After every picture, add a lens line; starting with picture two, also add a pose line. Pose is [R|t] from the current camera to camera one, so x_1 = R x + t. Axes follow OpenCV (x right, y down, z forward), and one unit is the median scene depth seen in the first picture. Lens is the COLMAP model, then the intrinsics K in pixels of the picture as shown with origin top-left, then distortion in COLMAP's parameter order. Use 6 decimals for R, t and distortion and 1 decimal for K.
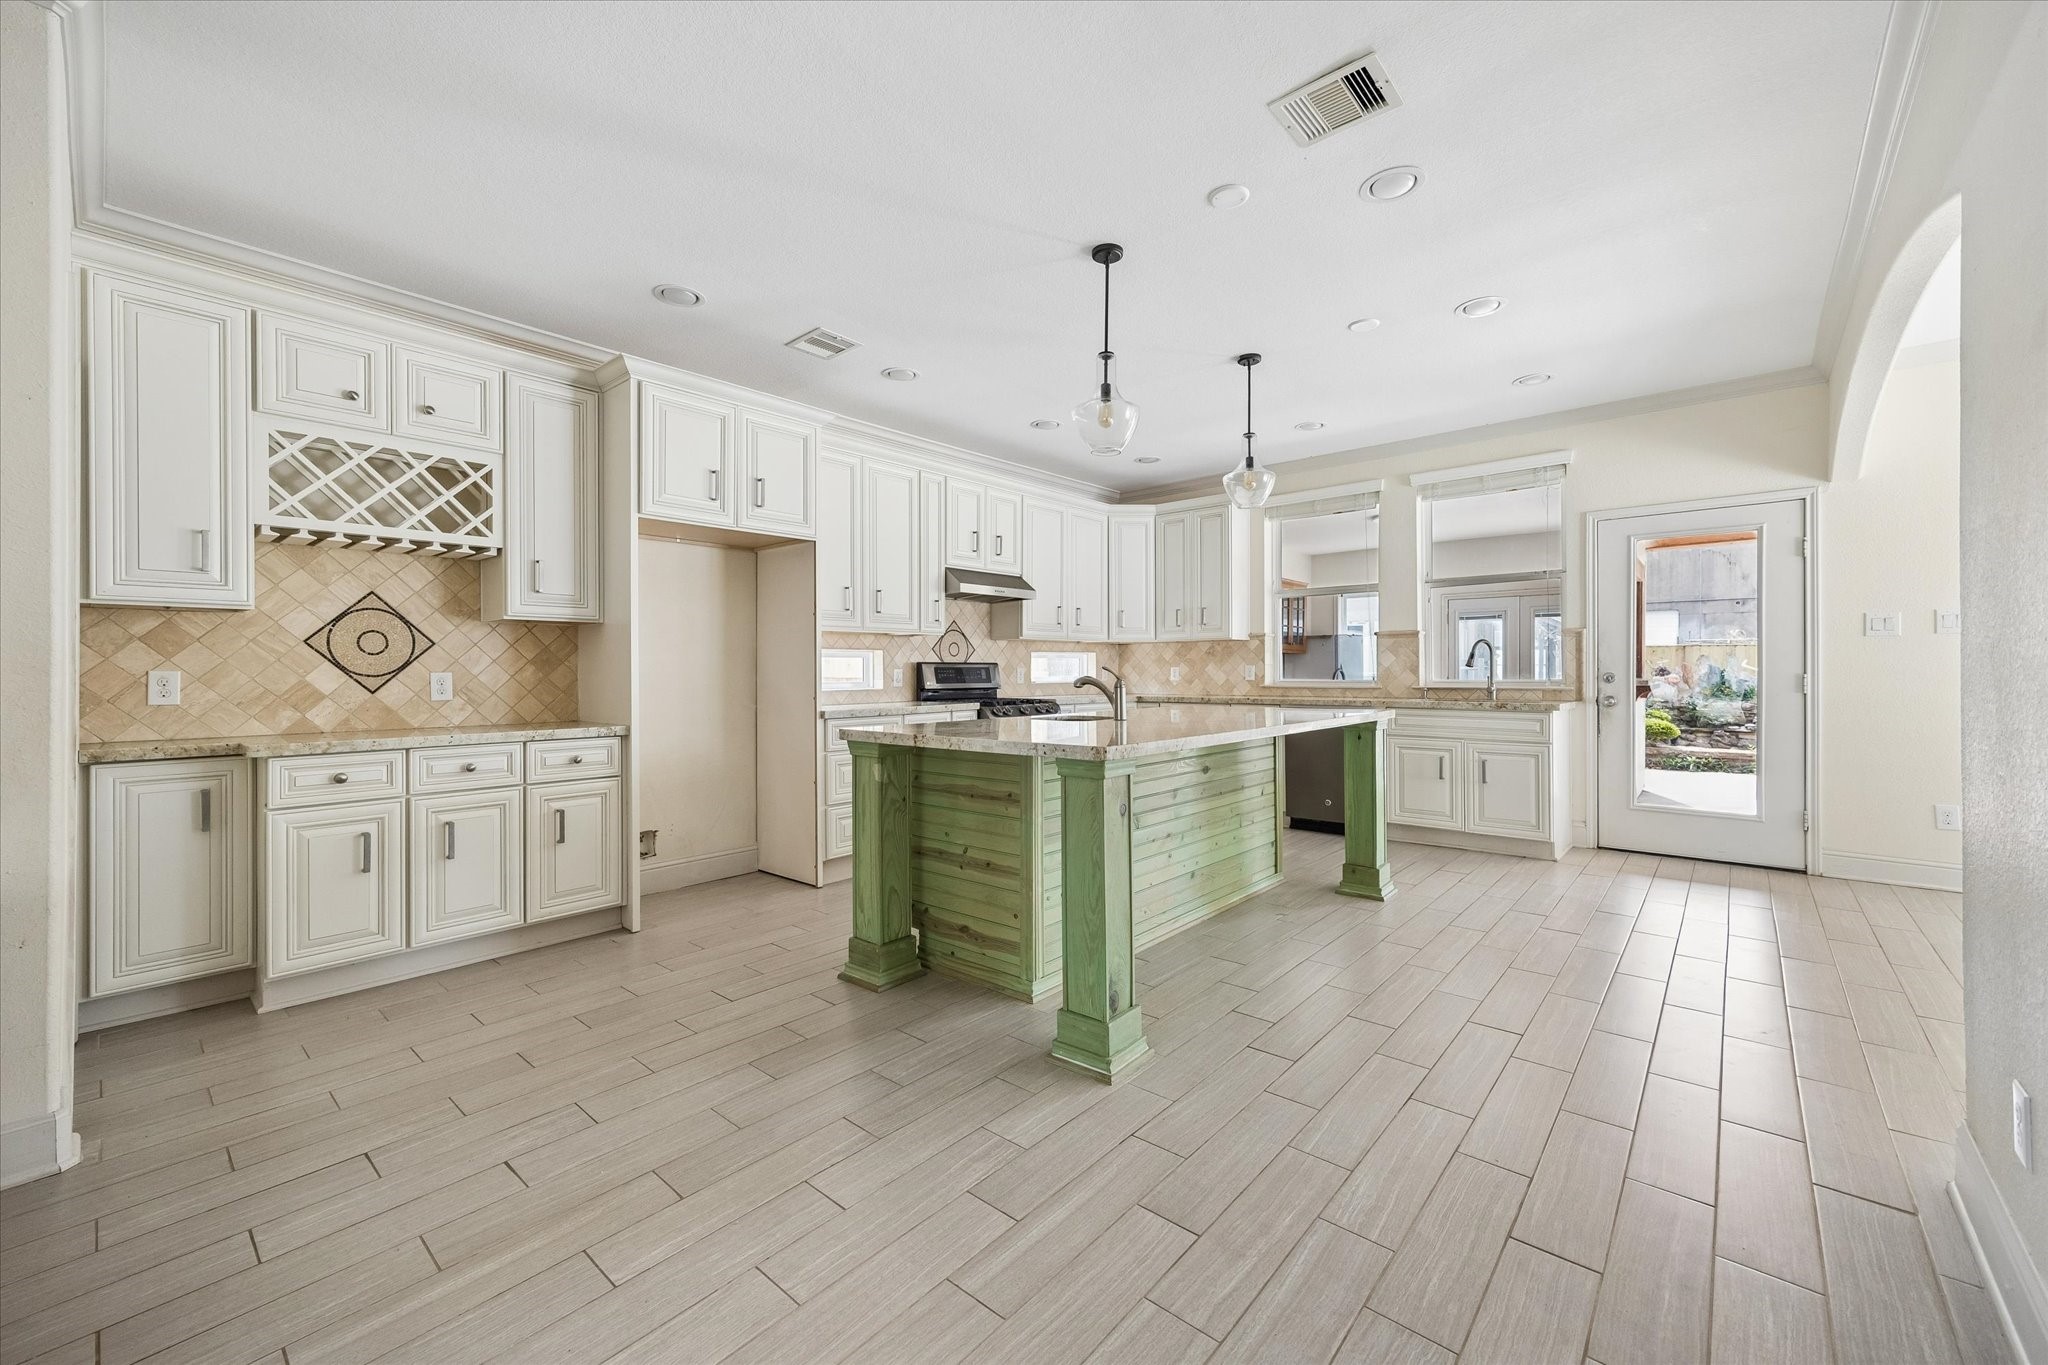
lens RADIAL K [[816.3, 0, 1037.4], [0, 816.3, 671.8], [0, 0, 1]] dist [-0.000715, -0.000078]
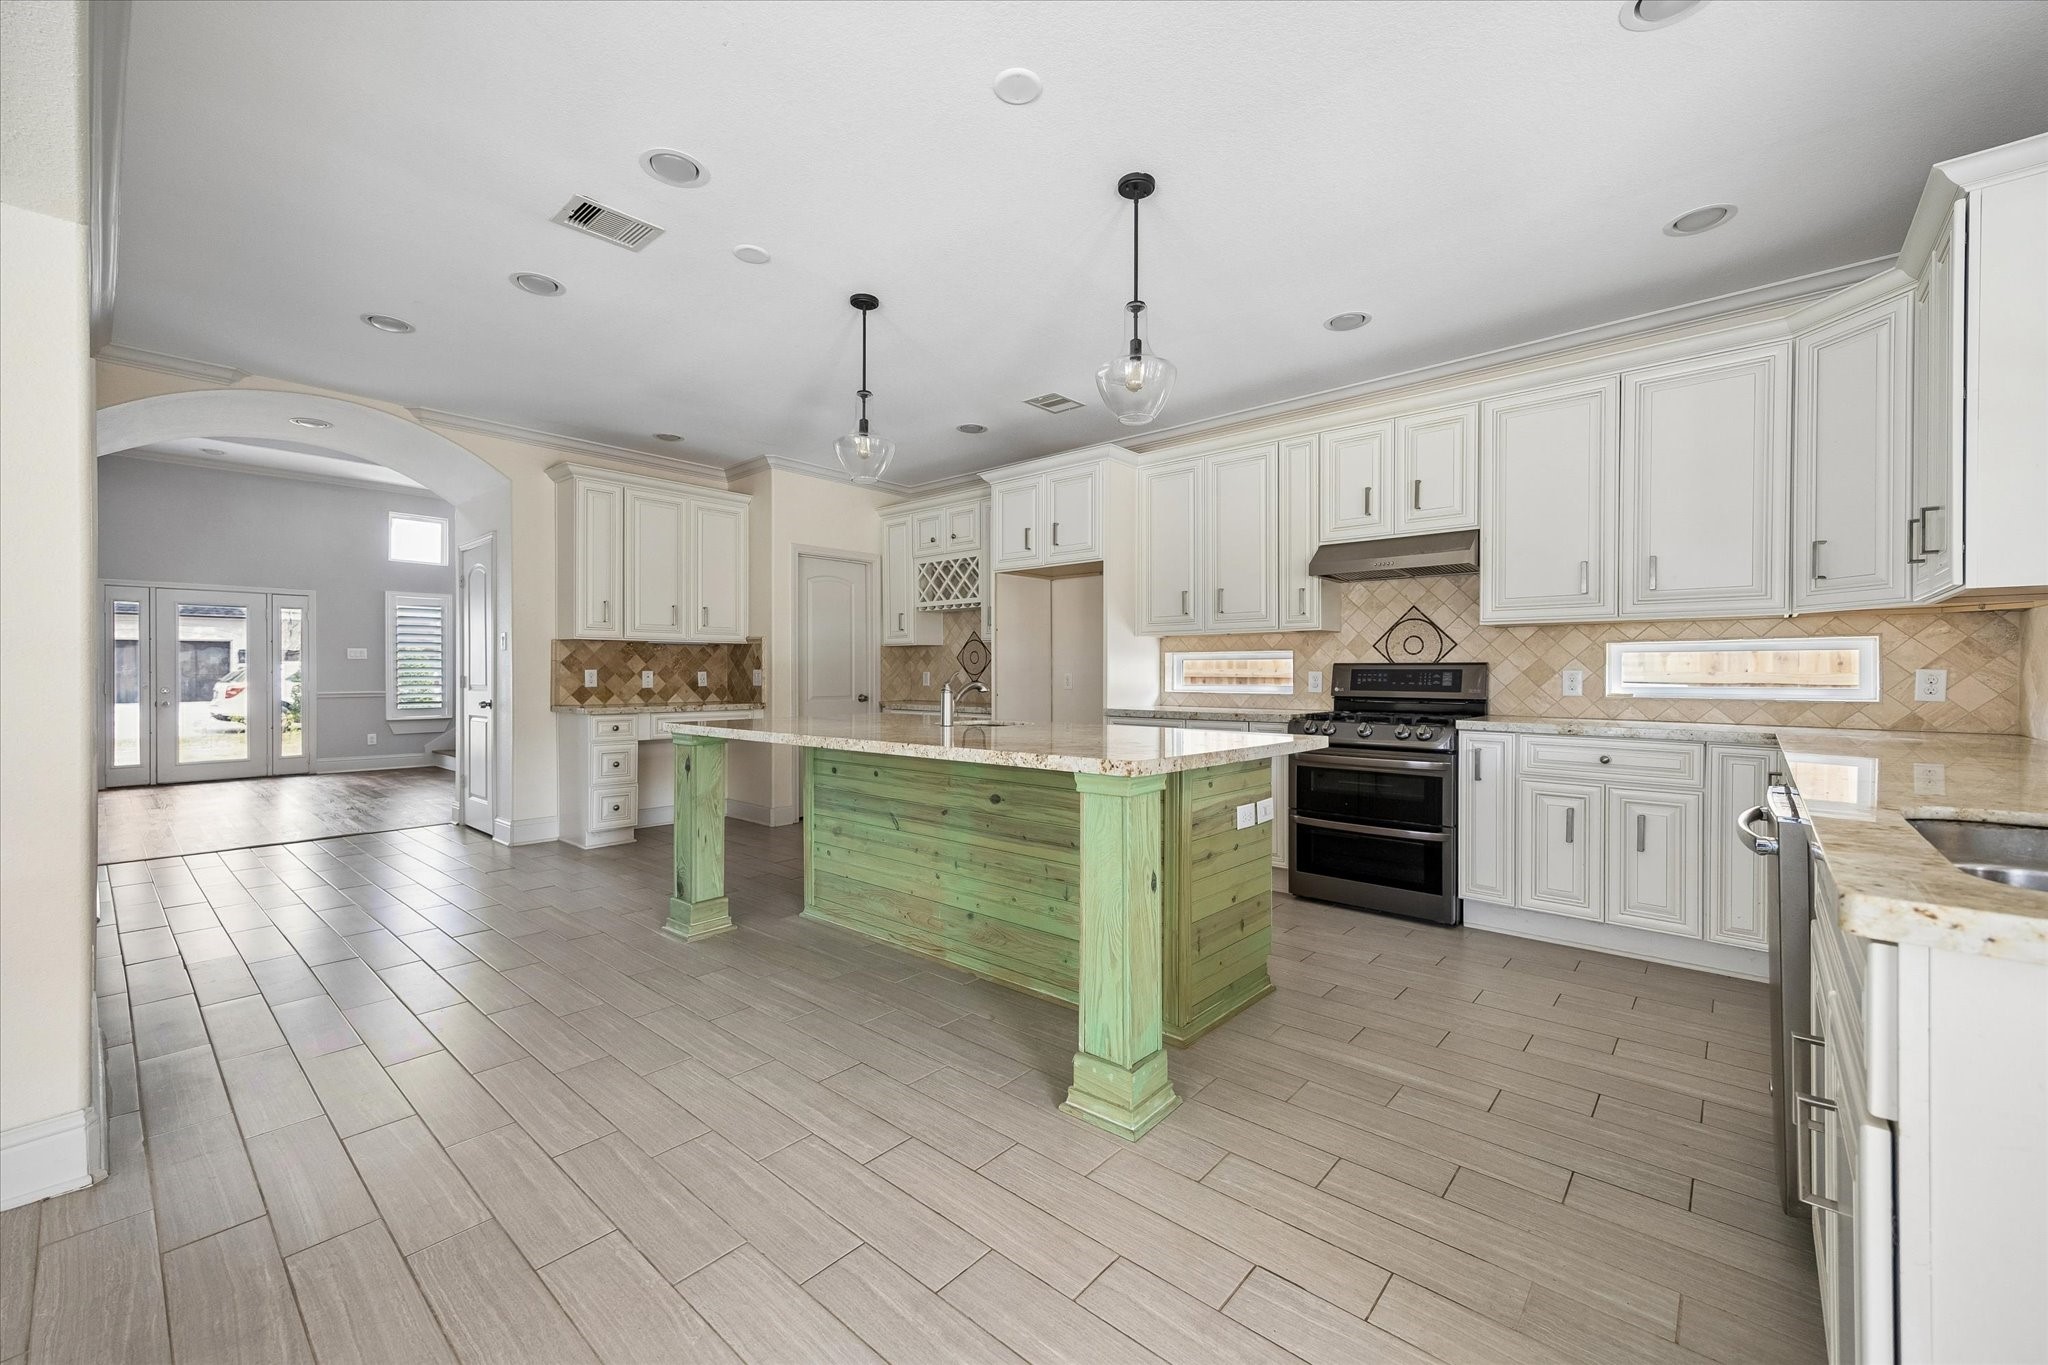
lens RADIAL K [[816.3, 0, 1037.4], [0, 816.3, 671.8], [0, 0, 1]] dist [-0.000715, -0.000078]
pose [[0.003338, 0.006887, -0.999971, 1.081617], [0.000971, 0.999976, 0.006890, -0.014182], [0.999994, -0.000994, 0.003331, 1.101774]]
